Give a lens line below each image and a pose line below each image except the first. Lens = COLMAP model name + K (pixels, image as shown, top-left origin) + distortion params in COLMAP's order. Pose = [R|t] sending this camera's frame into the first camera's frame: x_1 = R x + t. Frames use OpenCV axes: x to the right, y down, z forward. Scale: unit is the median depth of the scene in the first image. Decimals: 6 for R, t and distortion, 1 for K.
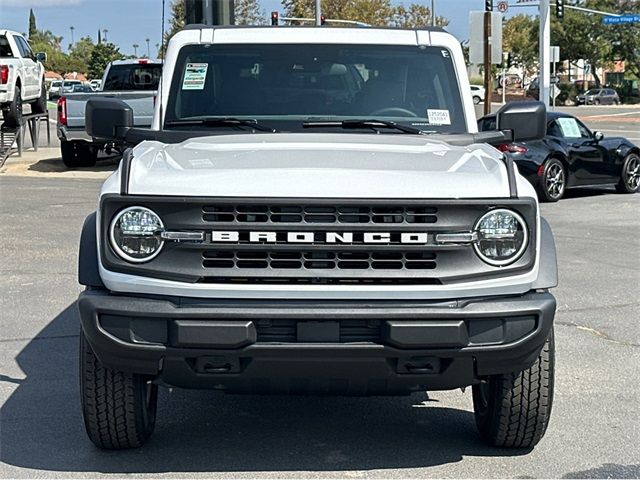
lens RADIAL K [[1484.2, 0, 320.0], [0, 1484.2, 240.0], [0, 0, 1]] dist [-0.001541, 0.093436]
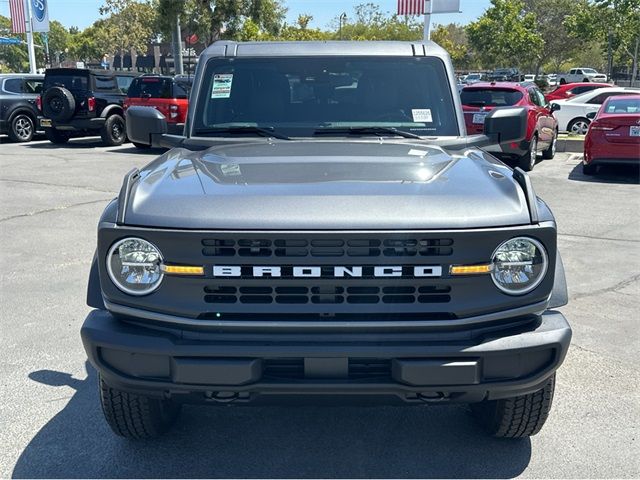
lens RADIAL K [[778.4, 0, 320.0], [0, 778.4, 240.0], [0, 0, 1]] dist [0.087951, 0.000469]
pose [[0.999775, -0.006233, -0.020267, 0.005384], [0.008341, 0.994365, 0.105678, -0.073802], [0.019494, -0.105823, 0.994194, 0.511813]]
